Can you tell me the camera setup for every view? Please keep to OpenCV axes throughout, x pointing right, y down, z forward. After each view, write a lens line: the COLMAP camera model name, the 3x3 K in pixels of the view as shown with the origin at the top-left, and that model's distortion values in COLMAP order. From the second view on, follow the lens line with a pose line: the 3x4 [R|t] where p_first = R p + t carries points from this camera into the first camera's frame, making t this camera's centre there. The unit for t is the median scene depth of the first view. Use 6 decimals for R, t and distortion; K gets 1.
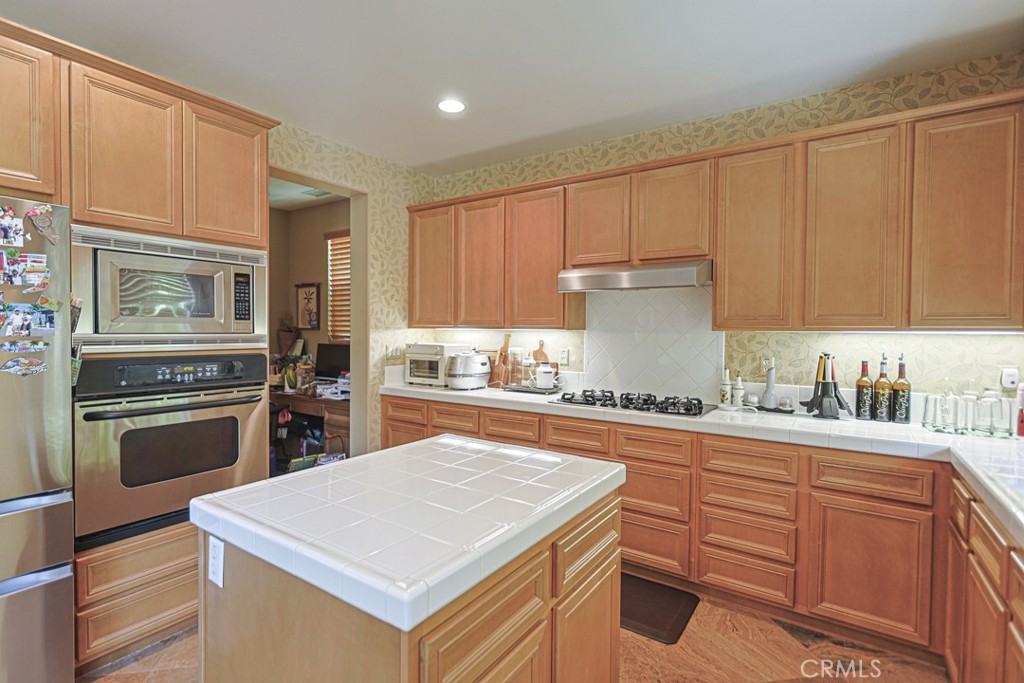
lens RADIAL K [[492.6, 0, 522.7], [0, 492.6, 345.6], [0, 0, 1]] dist [0.002018, -0.000309]
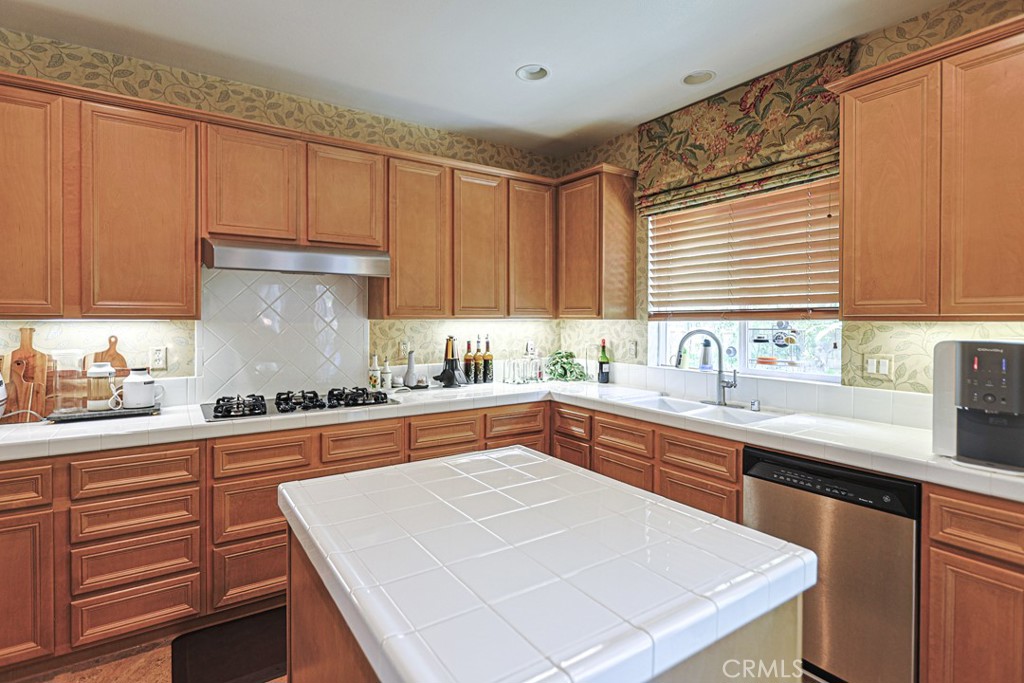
lens RADIAL K [[492.6, 0, 518.8], [0, 492.6, 321.9], [0, 0, 1]] dist [0.002018, -0.000309]
pose [[0.387518, -0.011542, 0.921790, -0.442908], [0.034609, 0.999399, -0.002036, -0.011841], [-0.921212, 0.032691, 0.387685, 0.314525]]
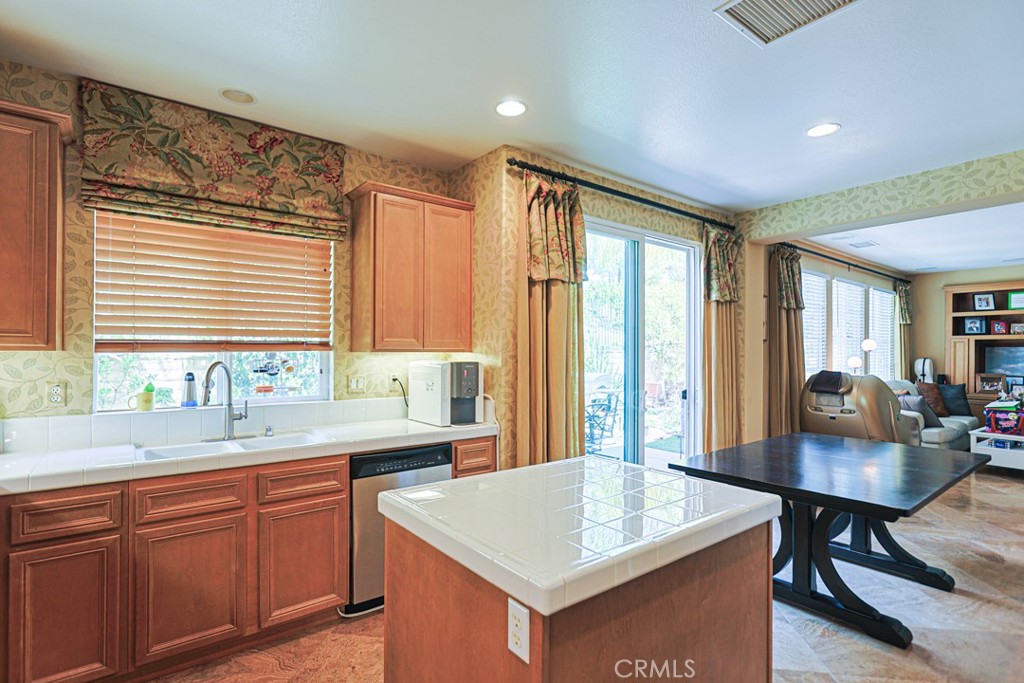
lens RADIAL K [[492.6, 0, 504.8], [0, 492.6, 344.7], [0, 0, 1]] dist [0.002018, -0.000309]
pose [[-0.931625, -0.006291, 0.363367, -0.221860], [0.002909, 0.999689, 0.024766, -0.037762], [-0.363410, 0.024130, -0.931317, 1.000977]]
